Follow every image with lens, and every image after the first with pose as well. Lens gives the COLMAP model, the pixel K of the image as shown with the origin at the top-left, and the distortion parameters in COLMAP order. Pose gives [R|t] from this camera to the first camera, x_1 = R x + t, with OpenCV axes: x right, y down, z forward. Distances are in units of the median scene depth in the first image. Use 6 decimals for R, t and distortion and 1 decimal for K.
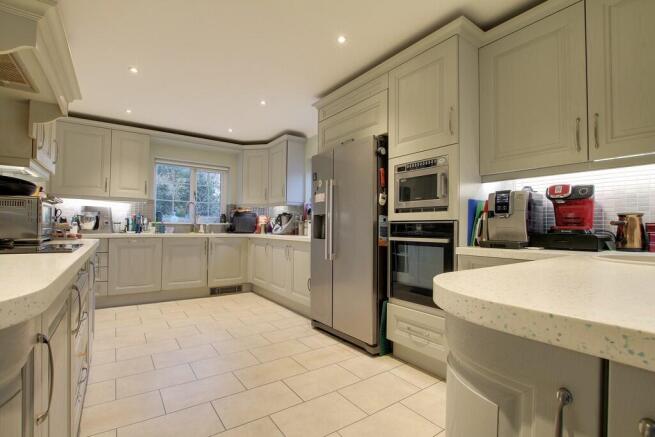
lens RADIAL K [[302.5, 0, 327.5], [0, 302.5, 218.5], [0, 0, 1]] dist [-0.002172, -0.000005]
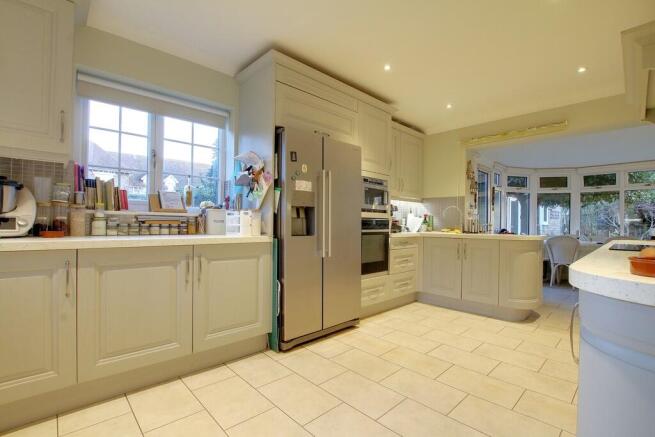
lens RADIAL K [[302.5, 0, 327.5], [0, 302.5, 218.5], [0, 0, 1]] dist [-0.002172, -0.000005]
pose [[-0.140359, 0.004058, 0.990092, -0.961660], [-0.046350, 0.998868, -0.010665, 0.029464], [-0.989015, -0.047388, -0.140012, 1.190080]]
